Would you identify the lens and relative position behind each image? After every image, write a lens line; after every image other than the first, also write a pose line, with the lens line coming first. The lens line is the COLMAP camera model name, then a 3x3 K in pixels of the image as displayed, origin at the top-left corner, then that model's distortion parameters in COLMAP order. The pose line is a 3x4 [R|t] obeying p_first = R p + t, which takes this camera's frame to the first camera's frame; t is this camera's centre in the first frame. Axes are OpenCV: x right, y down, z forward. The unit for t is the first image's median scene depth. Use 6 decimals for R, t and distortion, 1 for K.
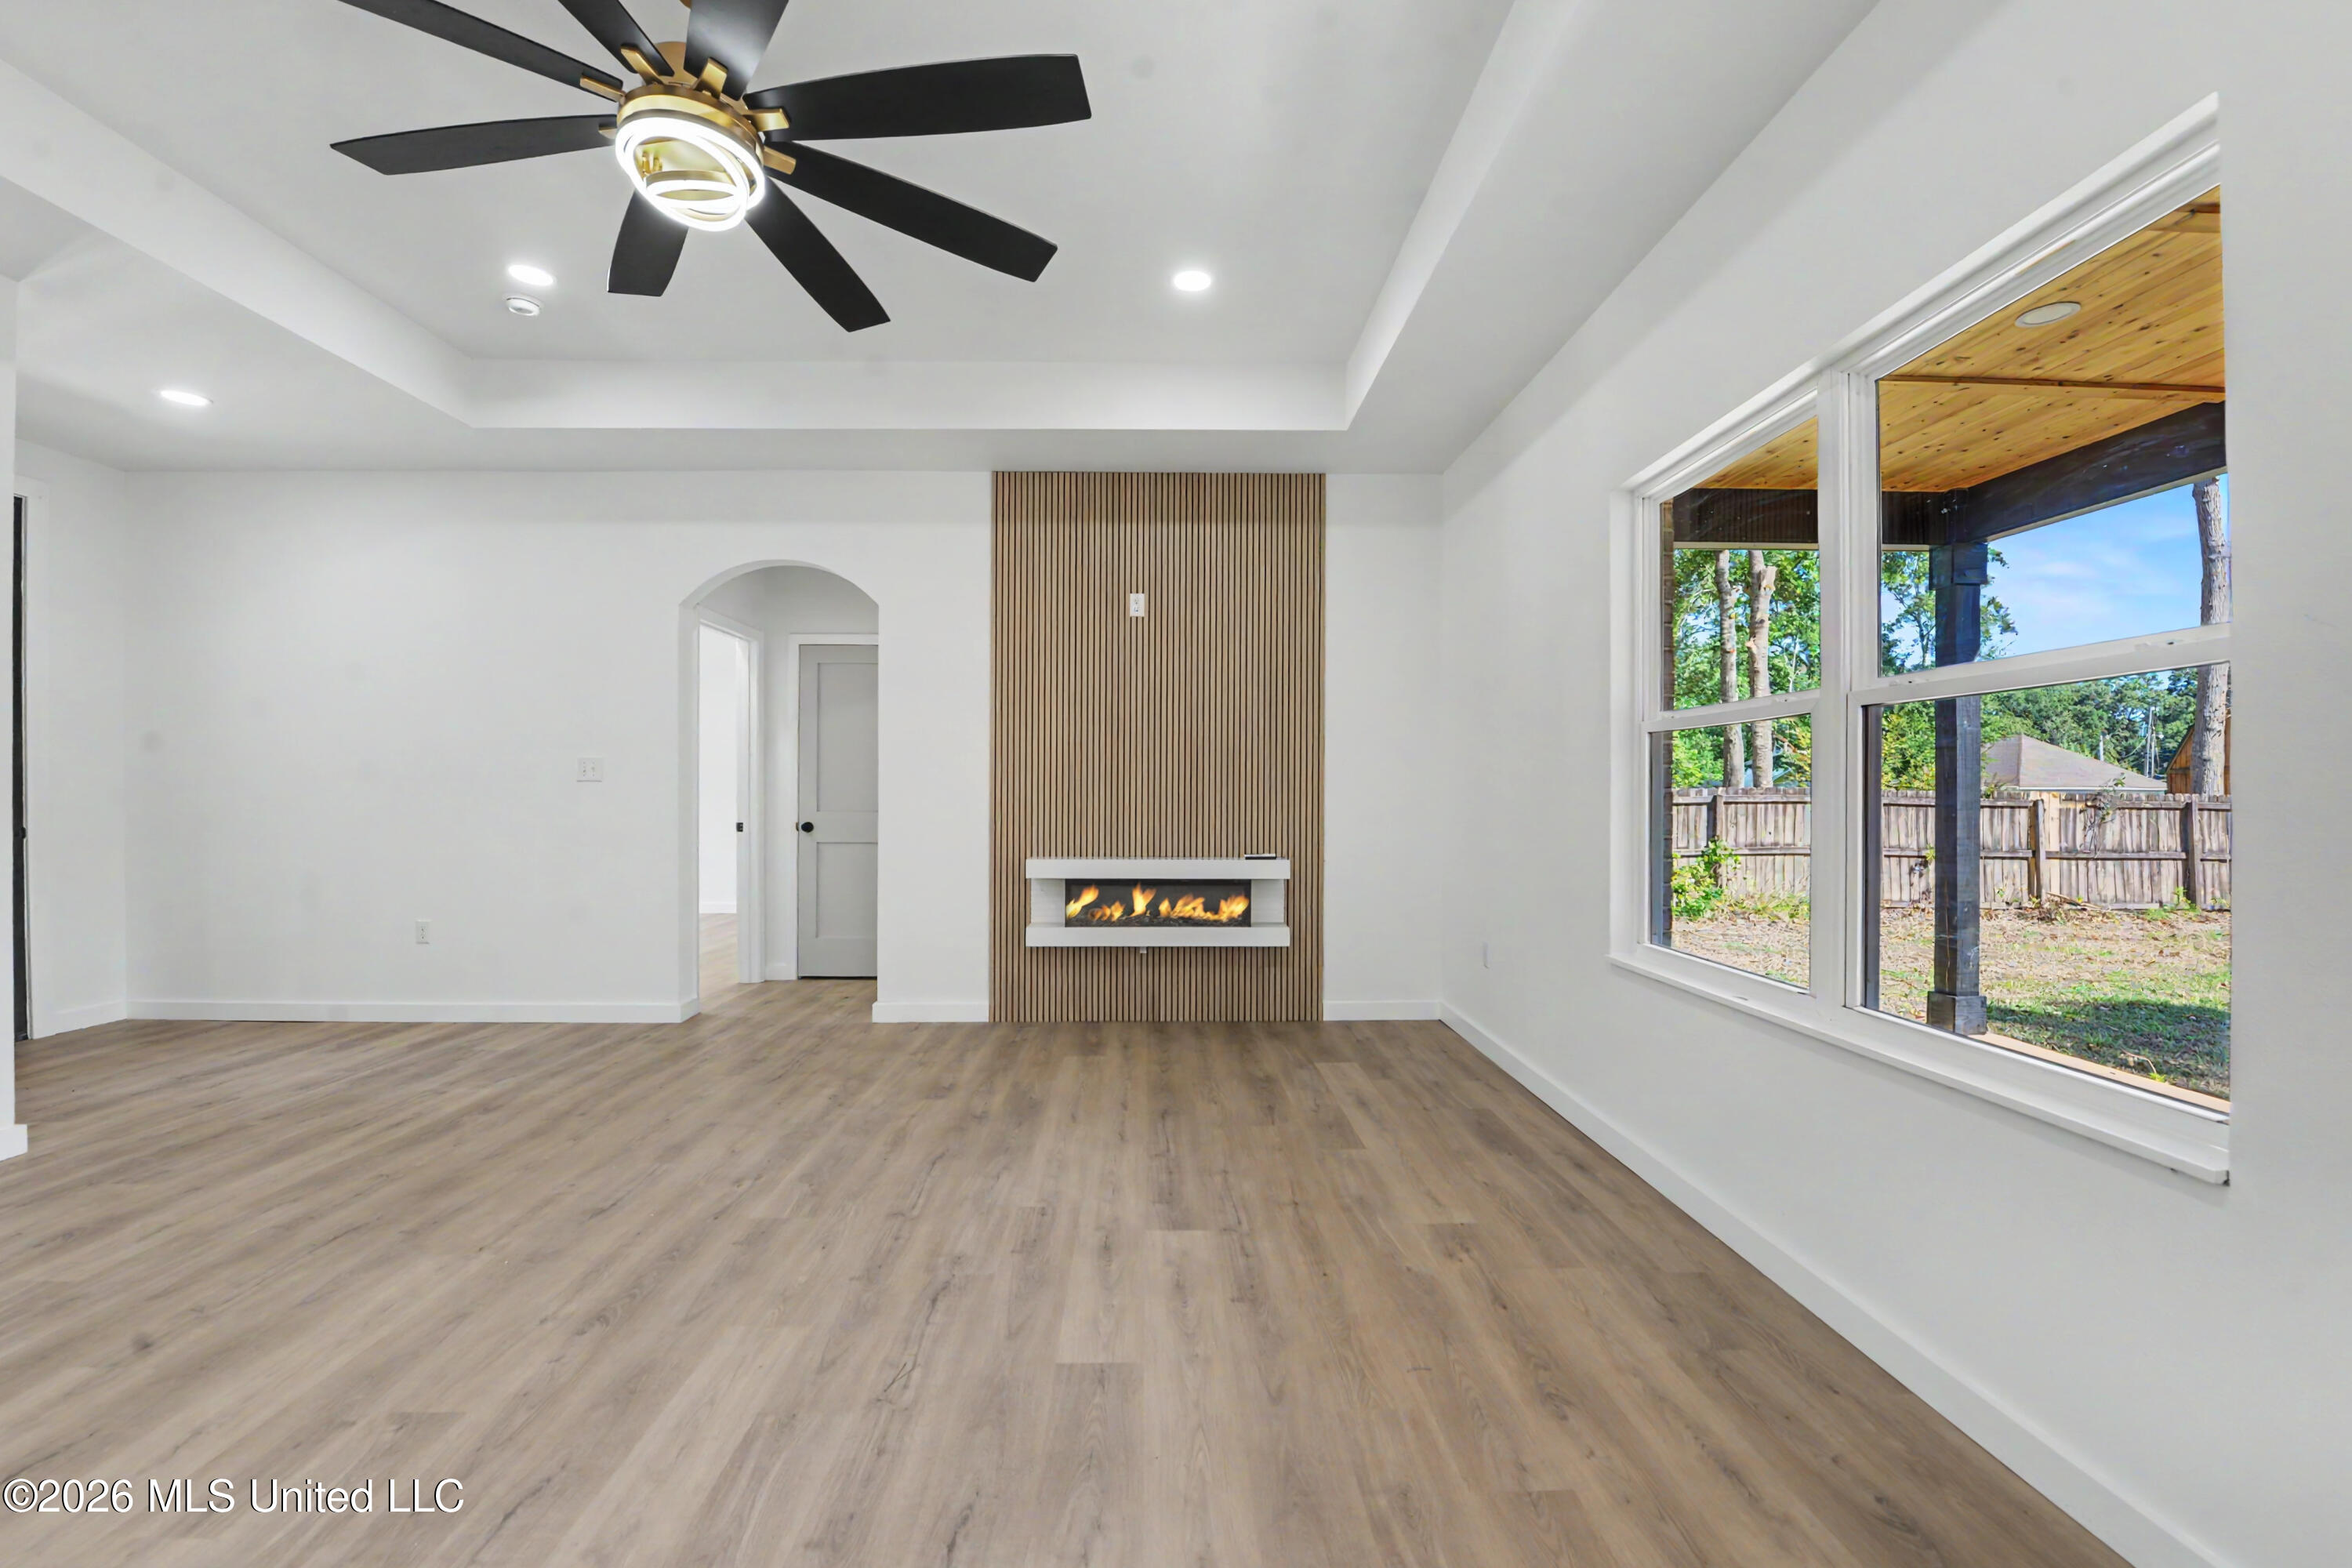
lens RADIAL K [[949.7, 0, 1165.9], [0, 949.7, 783.7], [0, 0, 1]] dist [-0.021107, -0.000413]
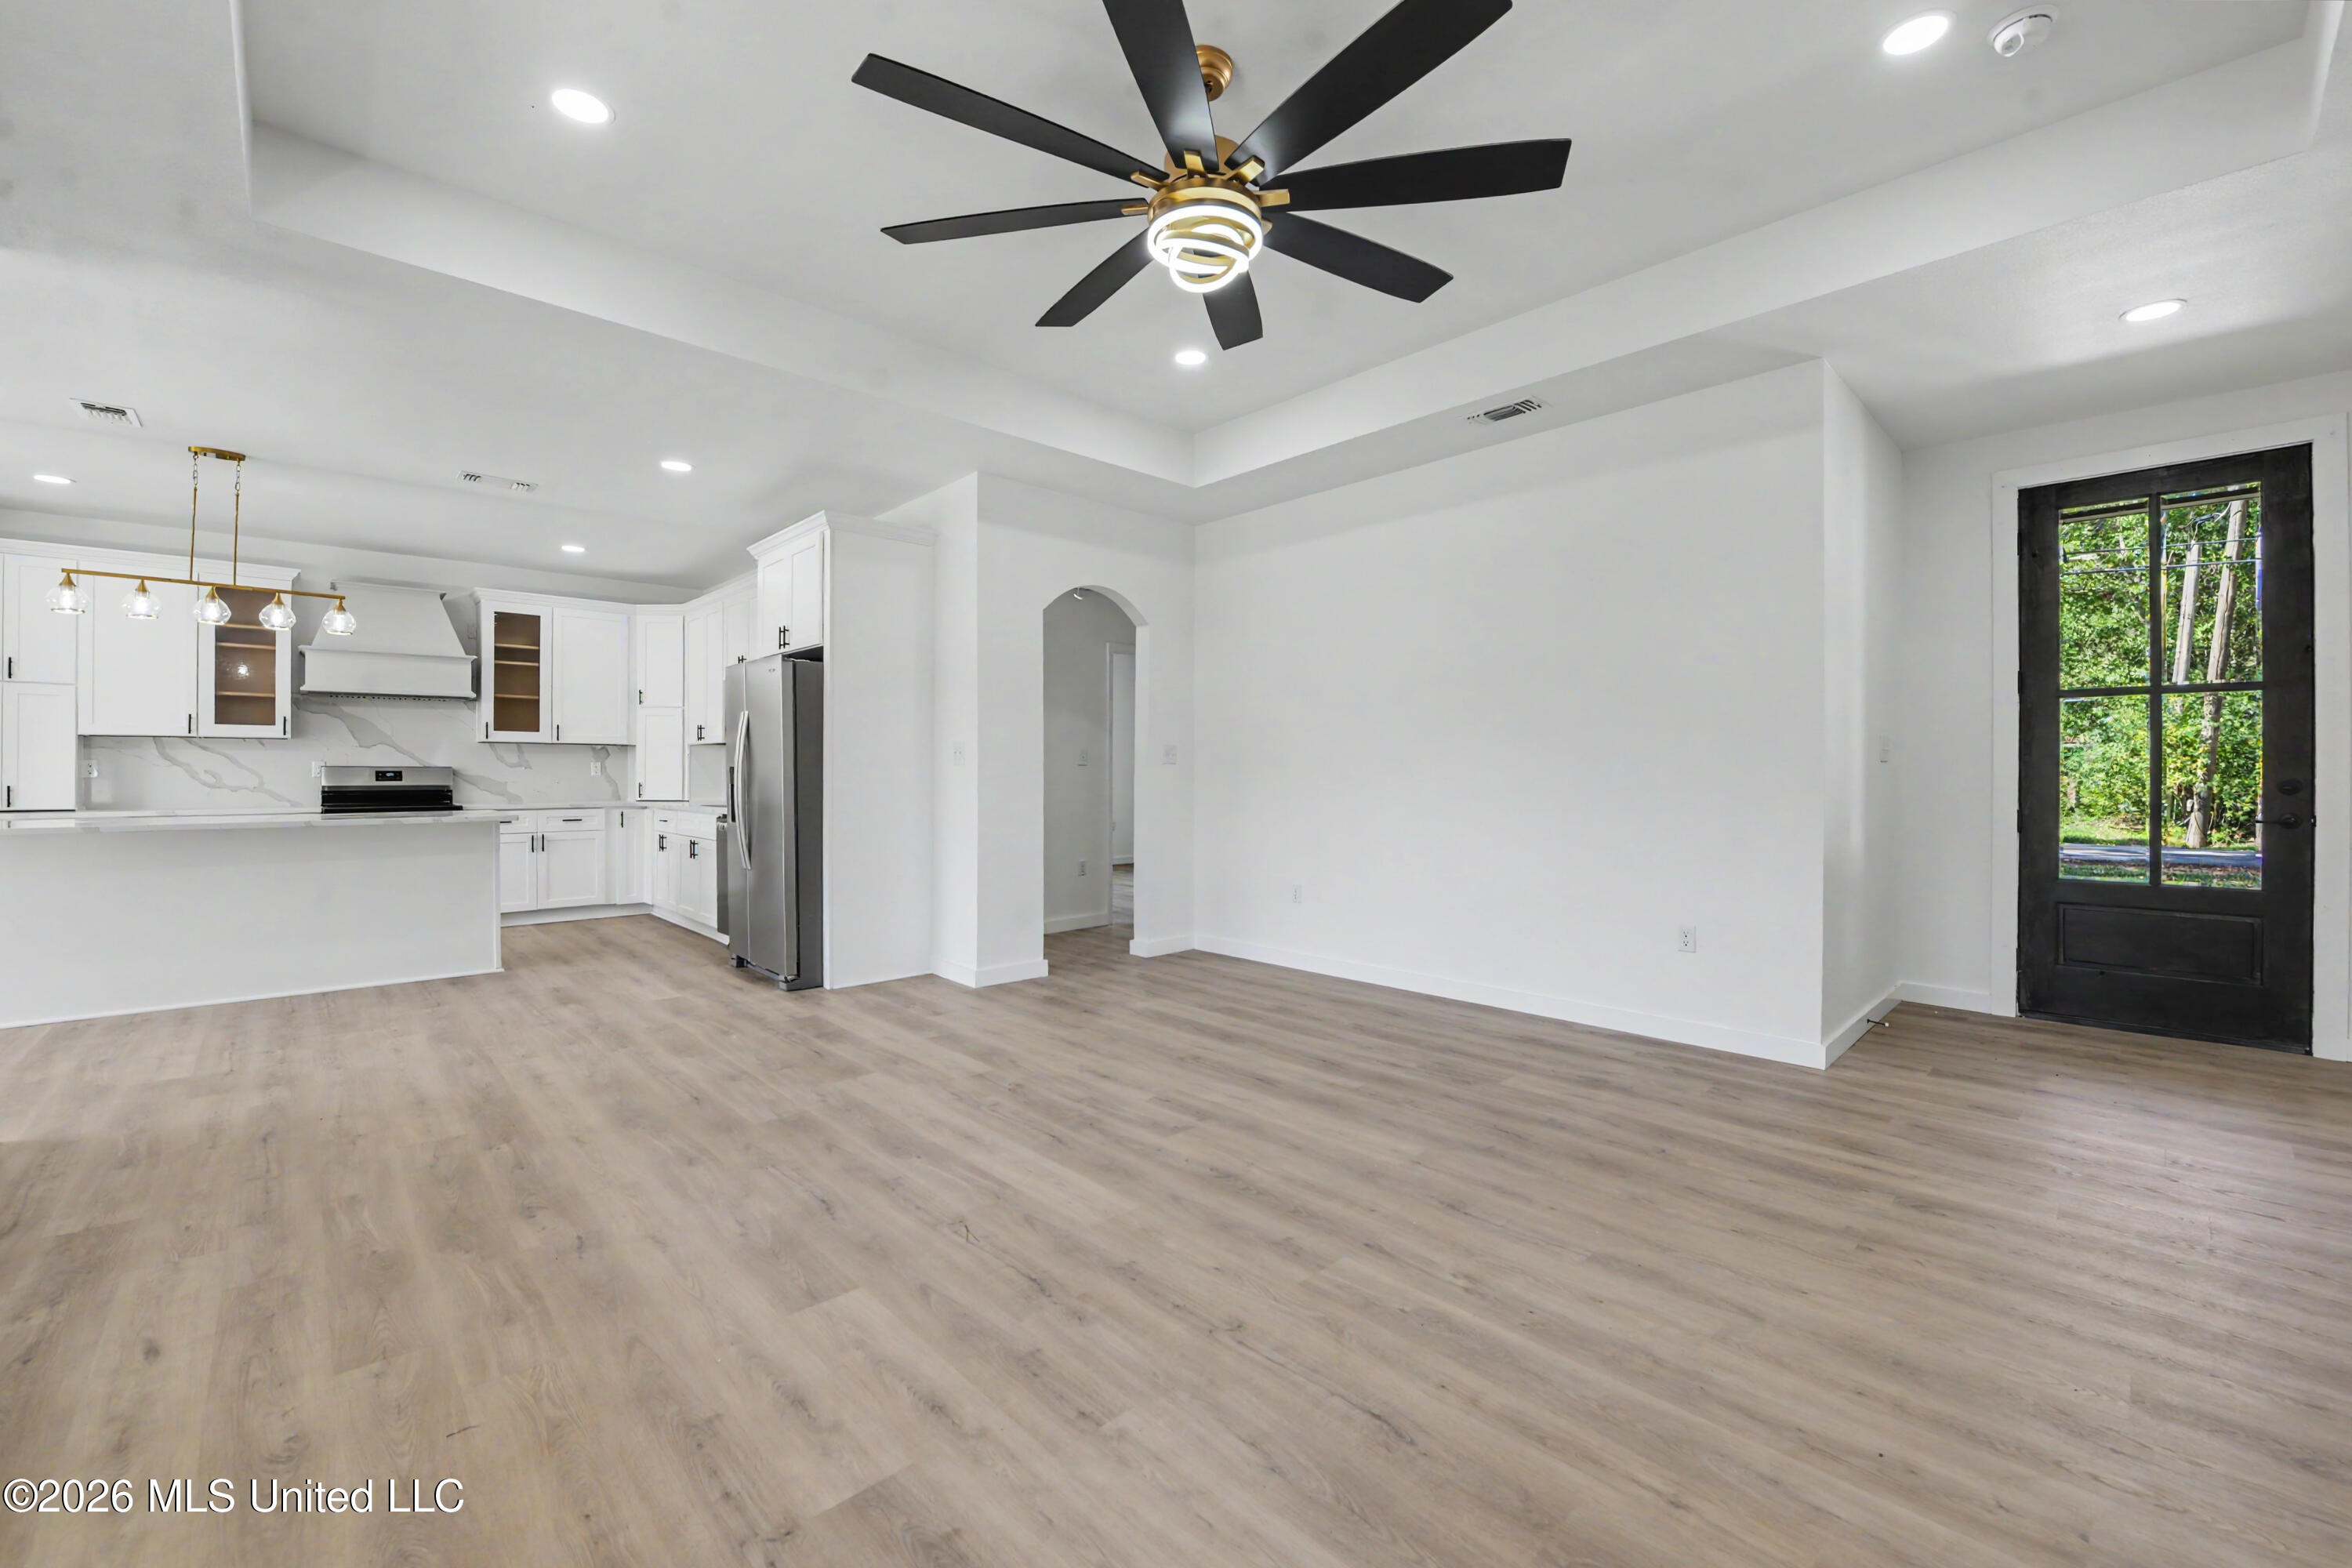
lens RADIAL K [[949.7, 0, 1165.9], [0, 949.7, 783.7], [0, 0, 1]] dist [-0.021107, -0.000413]
pose [[-0.746832, 0.005088, -0.664993, 0.236985], [0.004051, 0.999987, 0.003102, 0.017759], [0.665001, -0.000377, -0.746843, 1.410034]]
